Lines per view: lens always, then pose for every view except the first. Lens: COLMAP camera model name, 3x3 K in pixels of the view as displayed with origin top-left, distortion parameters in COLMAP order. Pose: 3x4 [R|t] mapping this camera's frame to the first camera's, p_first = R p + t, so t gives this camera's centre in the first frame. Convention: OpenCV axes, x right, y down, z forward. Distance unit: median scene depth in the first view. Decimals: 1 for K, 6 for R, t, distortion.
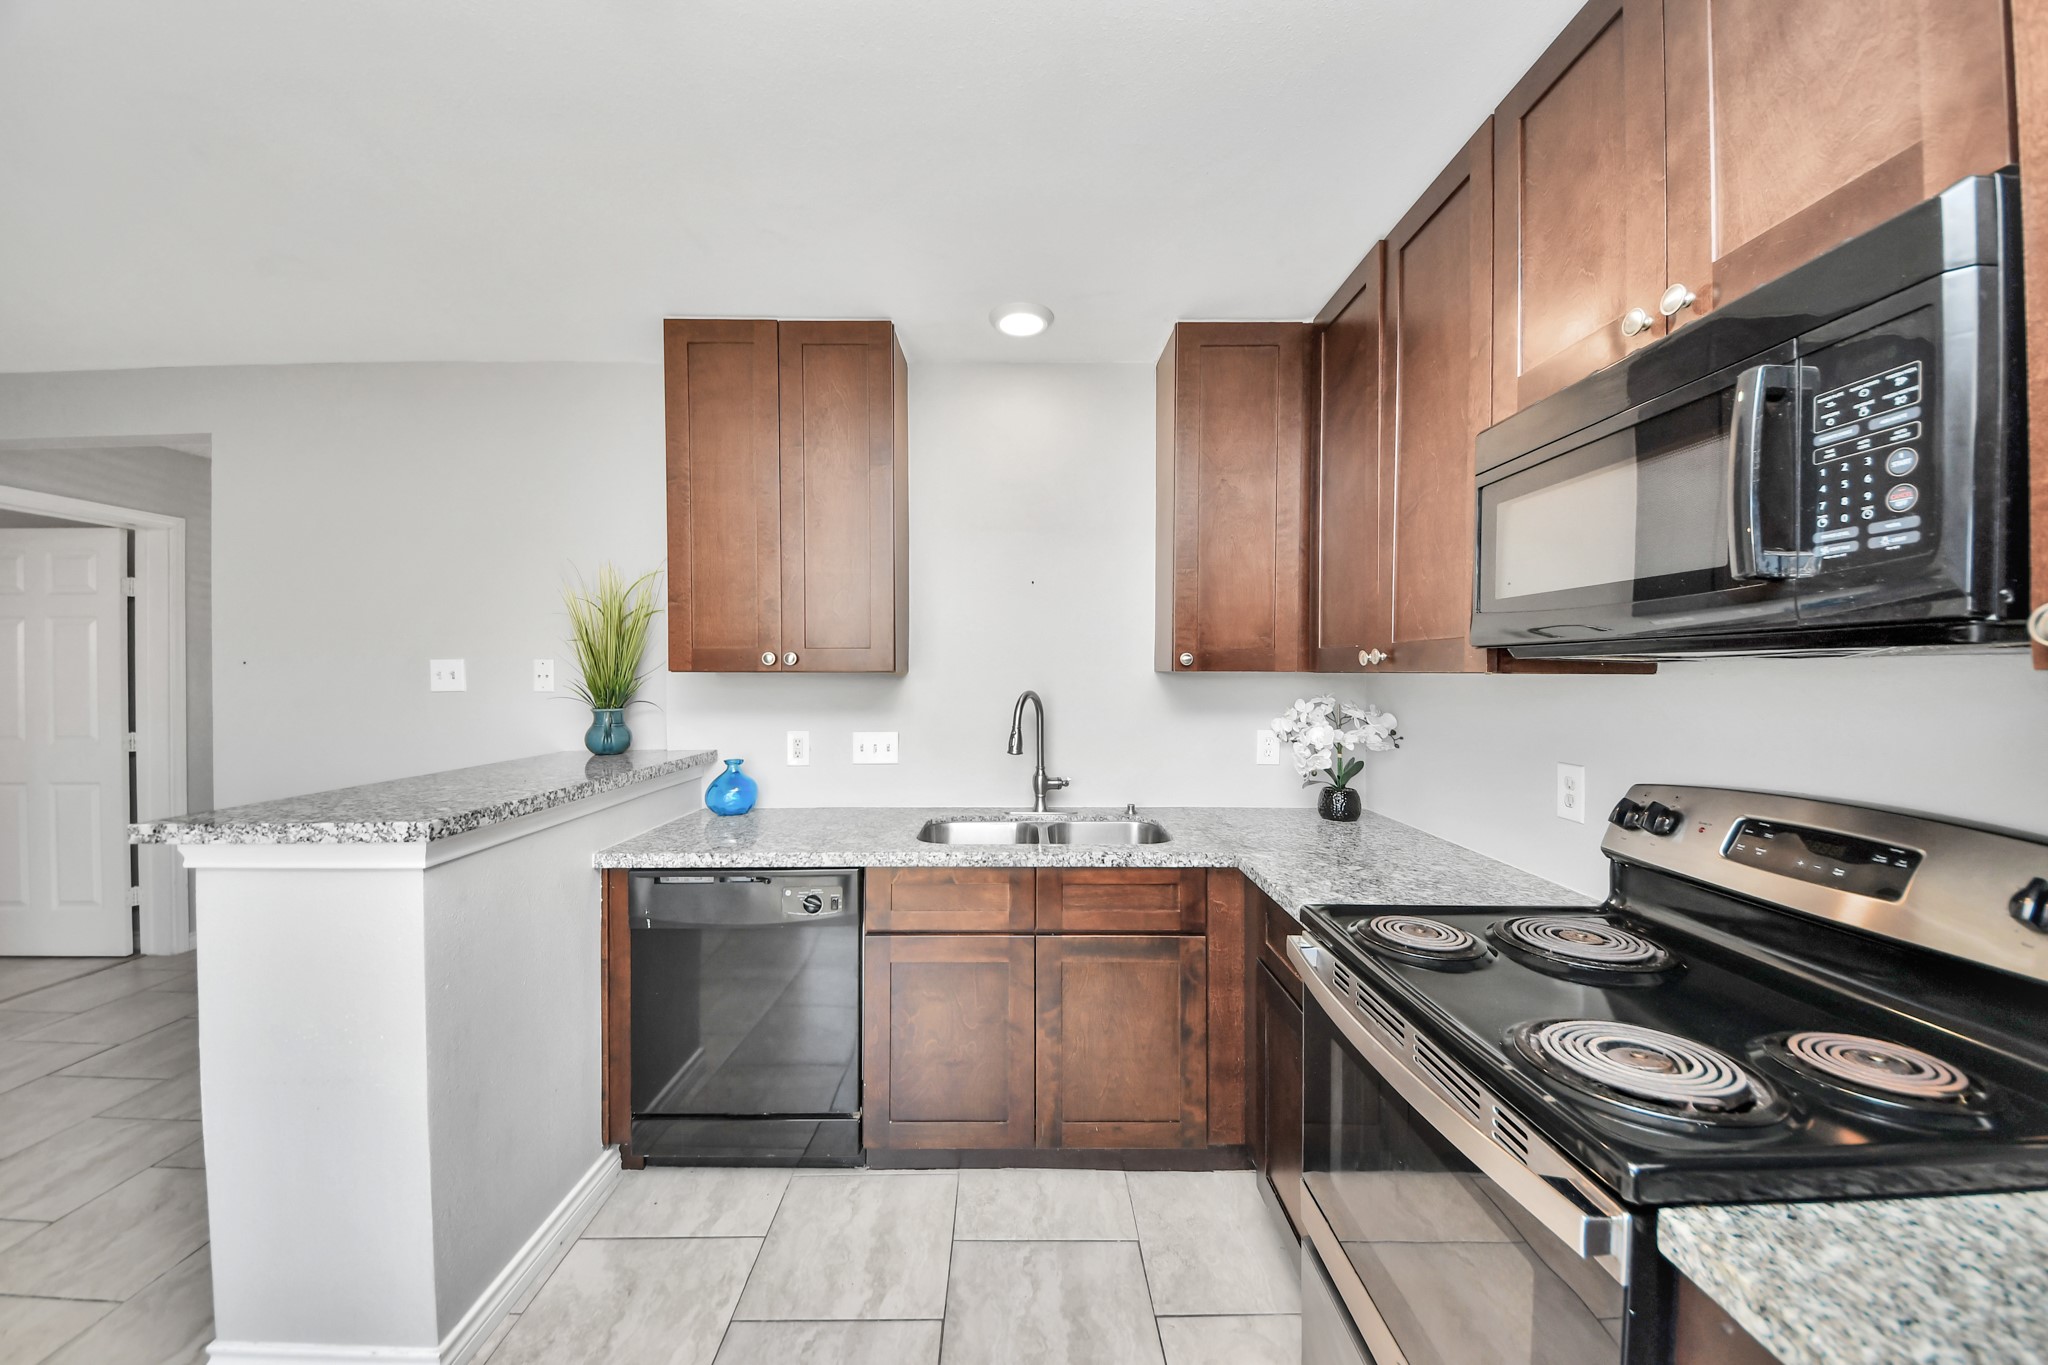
lens RADIAL K [[720.9, 0, 1024.0], [0, 720.9, 682.5], [0, 0, 1]] dist [0.046249, -0.027772]
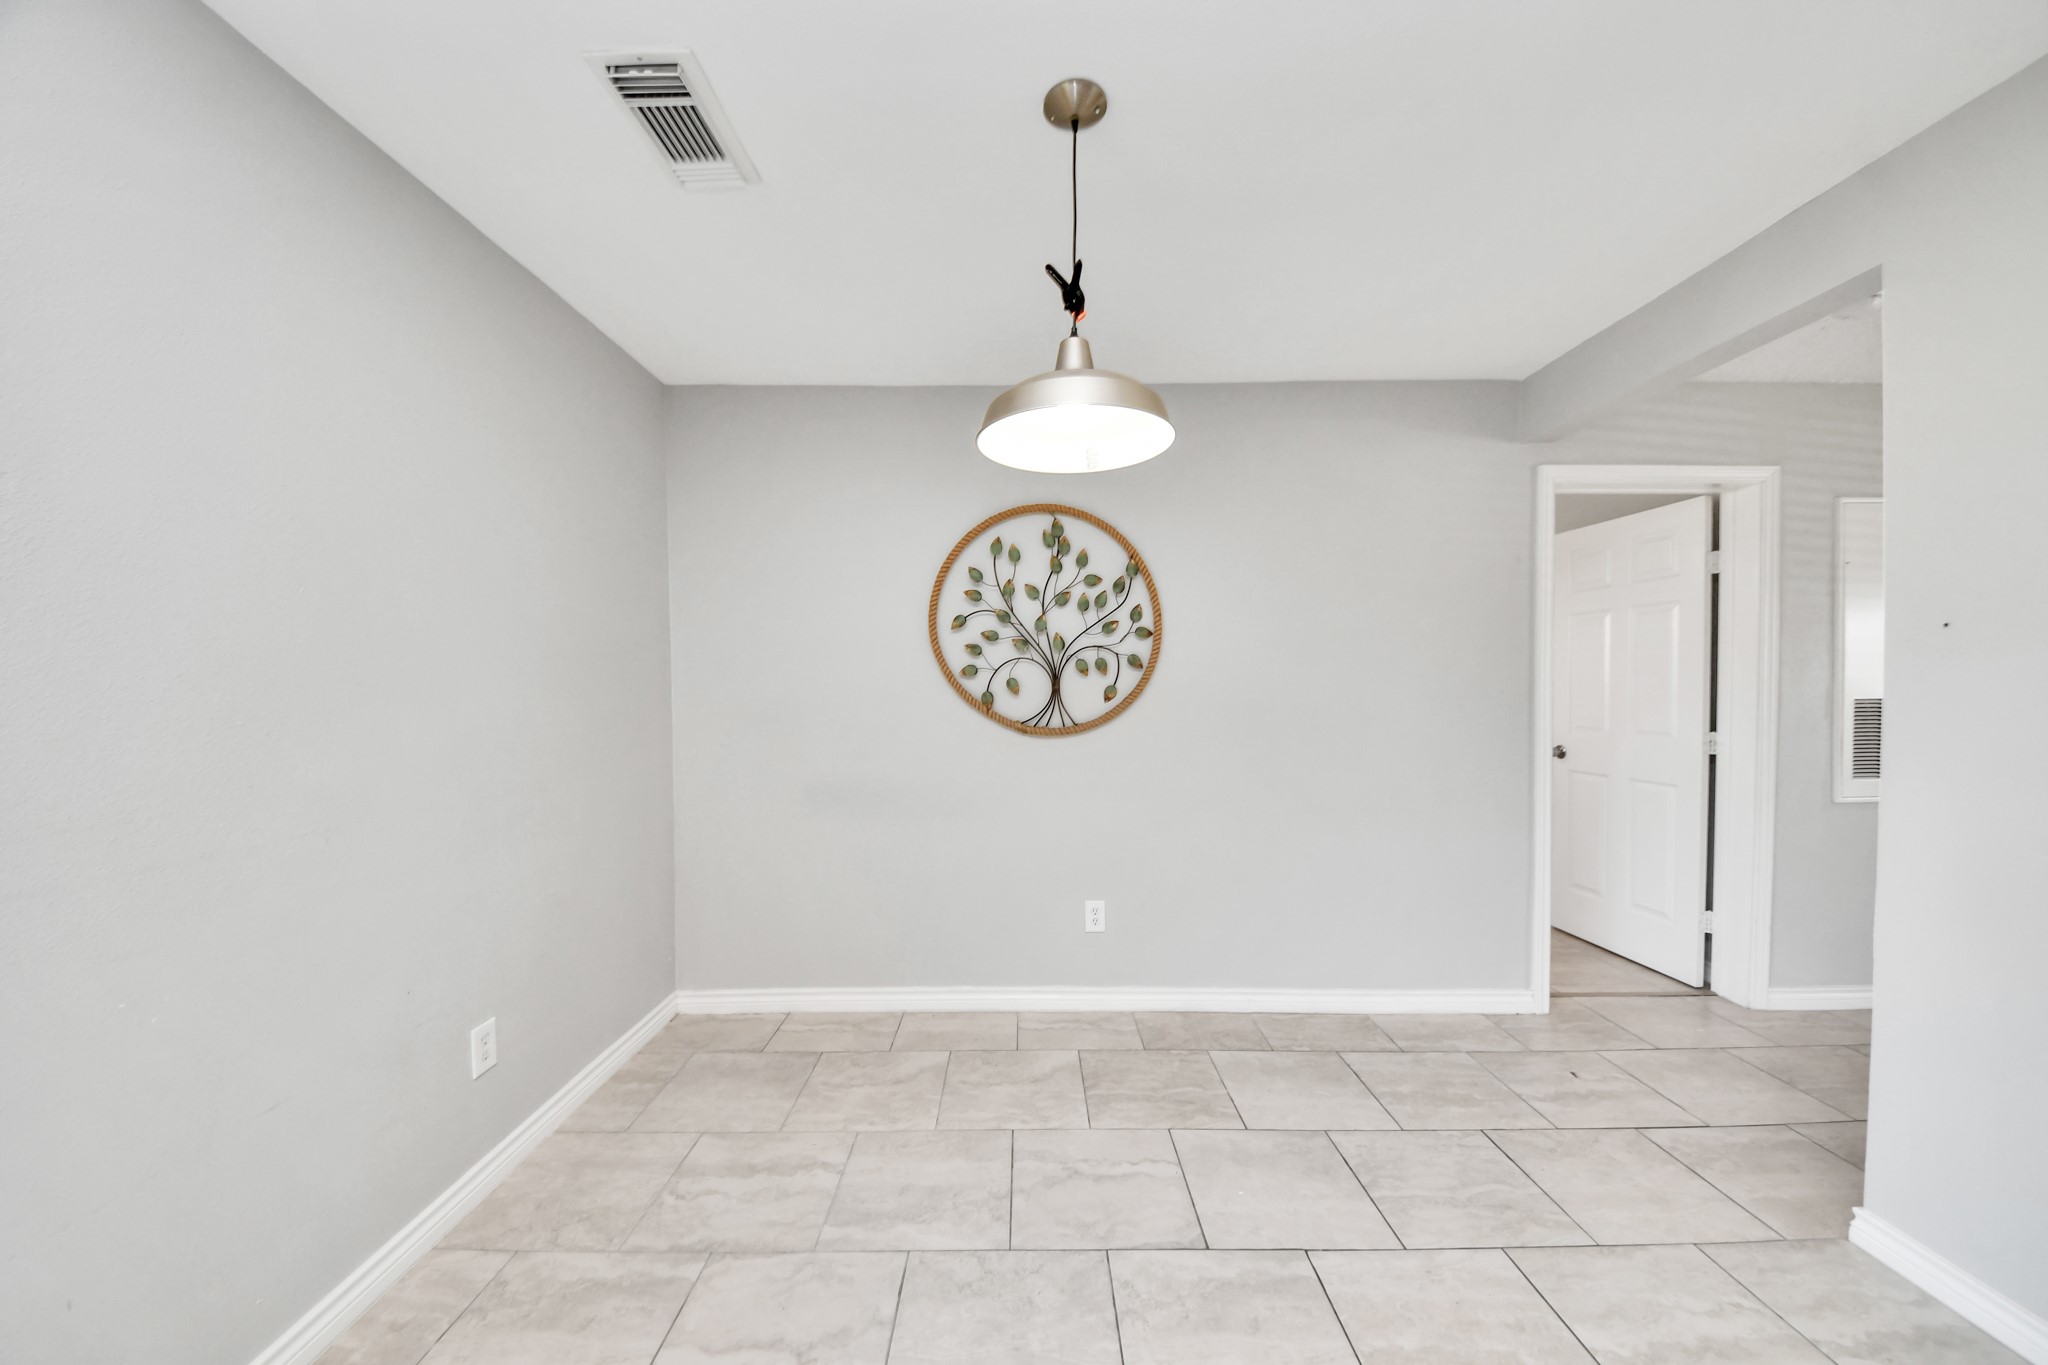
lens RADIAL K [[735.5, 0, 1014.4], [0, 735.5, 690.0], [0, 0, 1]] dist [-0.000239, -0.011353]
pose [[-0.029330, -0.000372, -0.999570, -0.536735], [-0.016863, 0.999858, 0.000123, 0.051634], [0.999428, 0.016860, -0.029332, 0.305229]]
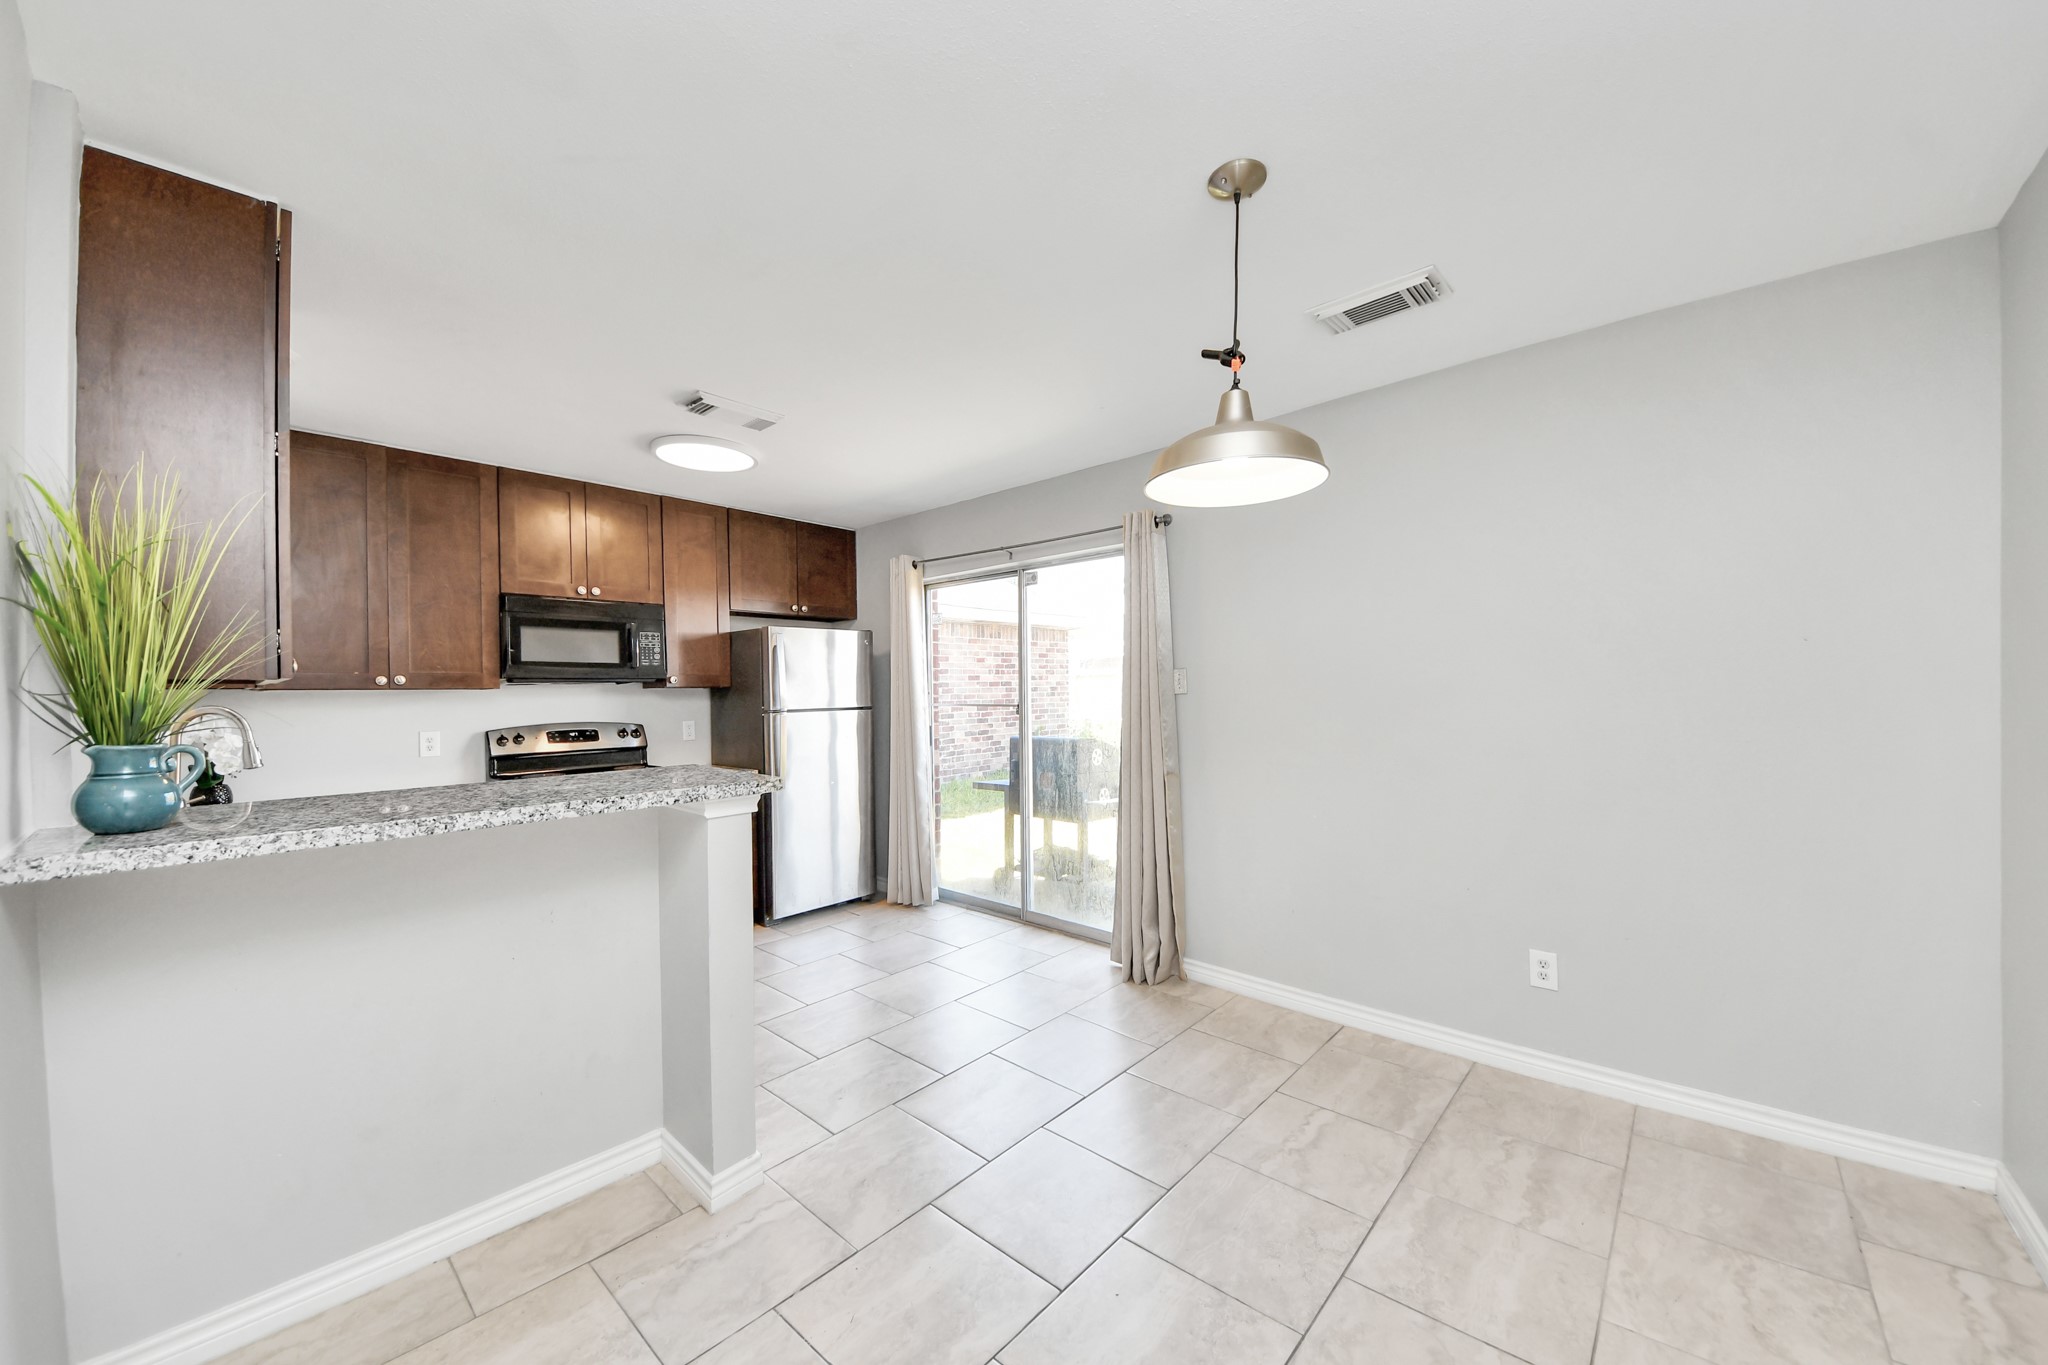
lens RADIAL K [[756.8, 0, 1045.7], [0, 756.8, 703.9], [0, 0, 1]] dist [-0.001148, -0.000205]
pose [[-0.736234, 0.000842, 0.676727, -1.548792], [0.025194, 0.999340, 0.026166, 0.012041], [-0.676258, 0.036314, -0.735769, 1.017002]]
